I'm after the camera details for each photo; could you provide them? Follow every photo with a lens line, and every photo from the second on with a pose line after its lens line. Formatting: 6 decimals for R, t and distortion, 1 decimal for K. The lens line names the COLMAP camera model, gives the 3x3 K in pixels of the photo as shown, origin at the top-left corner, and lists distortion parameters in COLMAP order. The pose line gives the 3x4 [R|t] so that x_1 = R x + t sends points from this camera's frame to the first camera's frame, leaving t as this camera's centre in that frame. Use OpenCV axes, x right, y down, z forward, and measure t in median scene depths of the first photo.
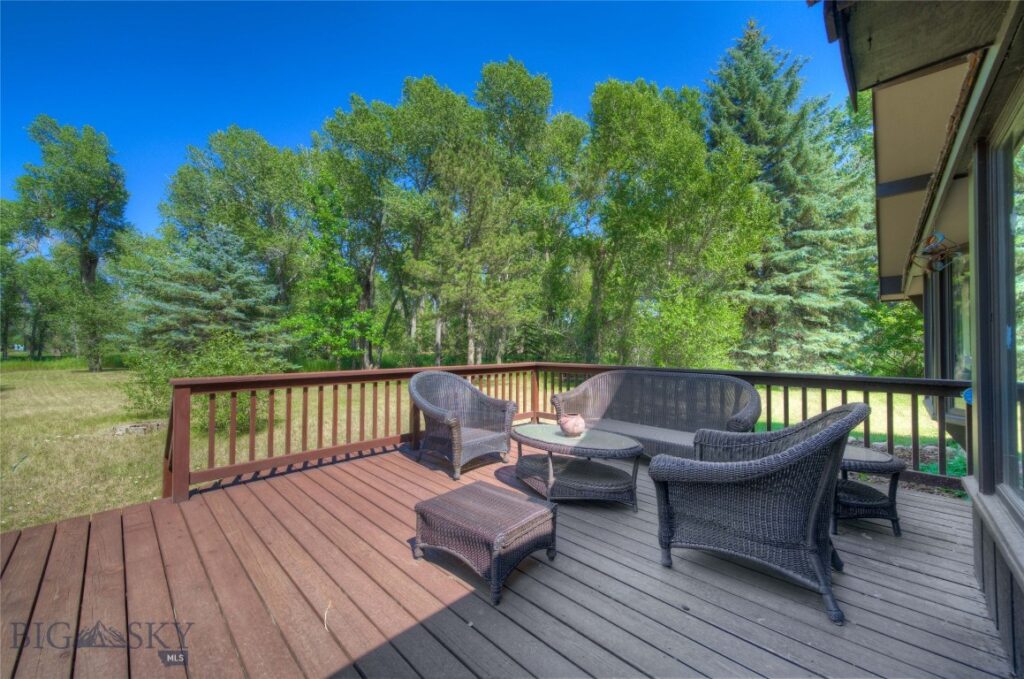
lens RADIAL K [[382.8, 0, 512.3], [0, 382.8, 336.8], [0, 0, 1]] dist [0.000526, 0.000055]
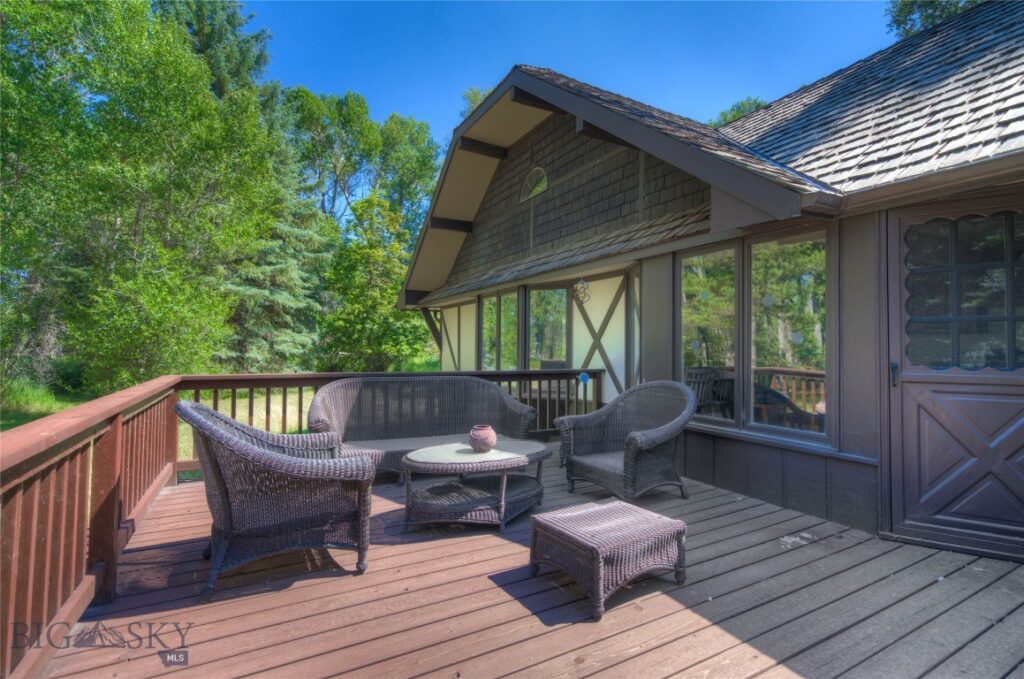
lens RADIAL K [[471.8, 0, 512.1], [0, 471.8, 338.7], [0, 0, 1]] dist [-0.004938, -0.000385]
pose [[0.292494, 0.019156, 0.956075, -0.157798], [-0.026536, 0.999577, -0.011910, 0.003001], [-0.955899, -0.021887, 0.292879, 0.115635]]
